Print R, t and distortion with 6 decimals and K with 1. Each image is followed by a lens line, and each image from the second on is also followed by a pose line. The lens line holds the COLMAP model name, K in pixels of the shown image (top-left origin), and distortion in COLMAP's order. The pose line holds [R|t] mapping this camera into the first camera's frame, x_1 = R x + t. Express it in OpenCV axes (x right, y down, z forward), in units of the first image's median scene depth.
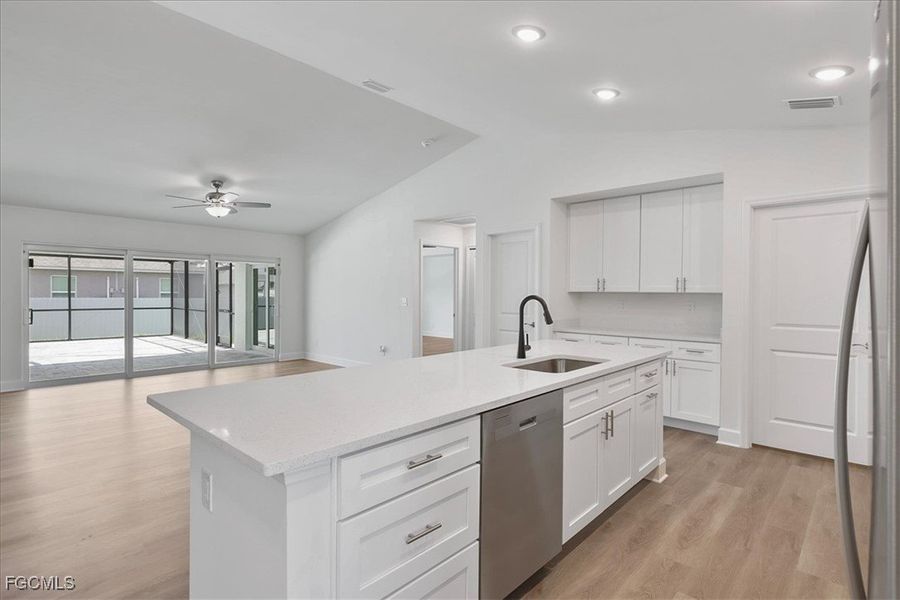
lens RADIAL K [[447.8, 0, 450.0], [0, 447.8, 300.0], [0, 0, 1]] dist [-0.000169, 0.000094]
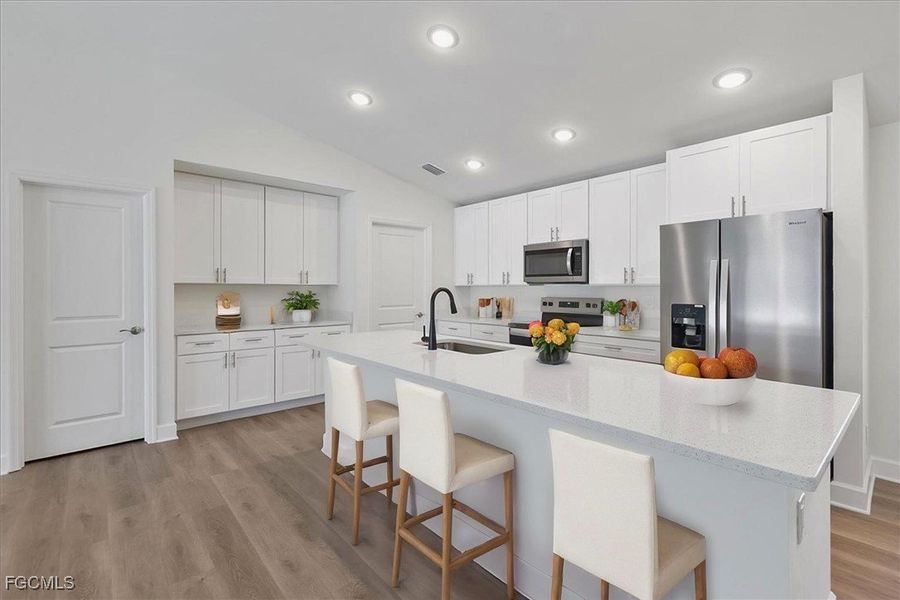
lens RADIAL K [[409.2, 0, 451.4], [0, 409.2, 286.7], [0, 0, 1]] dist [0.000215, -0.000399]
pose [[0.098881, -0.007124, 0.995074, -0.371896], [0.013706, 0.999889, 0.005796, -0.008997], [-0.995005, 0.013065, 0.098967, 0.422198]]
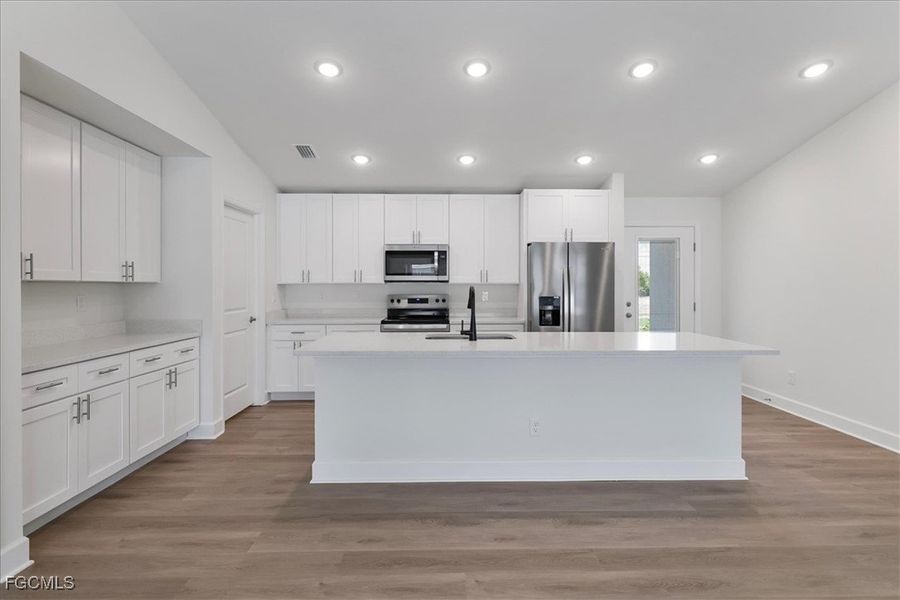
lens RADIAL K [[449.4, 0, 450.8], [0, 449.4, 284.1], [0, 0, 1]] dist [0.001075, 0.000309]
pose [[-0.698123, -0.007494, 0.715939, -0.308545], [0.004530, 0.999879, 0.014884, -0.017014], [-0.715964, 0.013634, -0.698004, 0.903828]]
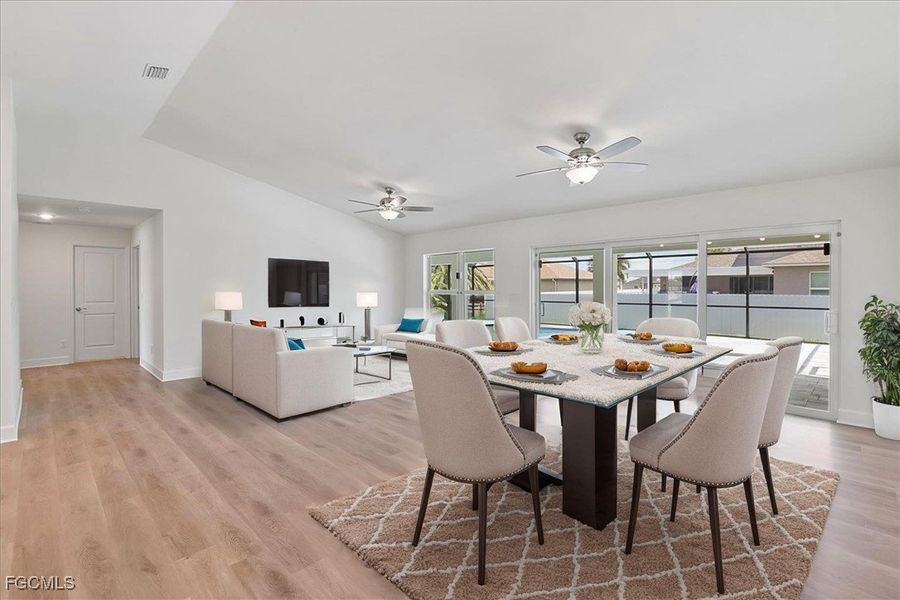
lens RADIAL K [[411.4, 0, 450.0], [0, 411.4, 300.0], [0, 0, 1]] dist [-0.001389, 0.000058]
pose [[-0.035492, 0.020681, -0.999156, 0.147685], [-0.010746, 0.999720, 0.021074, -0.010103], [0.999312, 0.011485, -0.035260, 0.854699]]
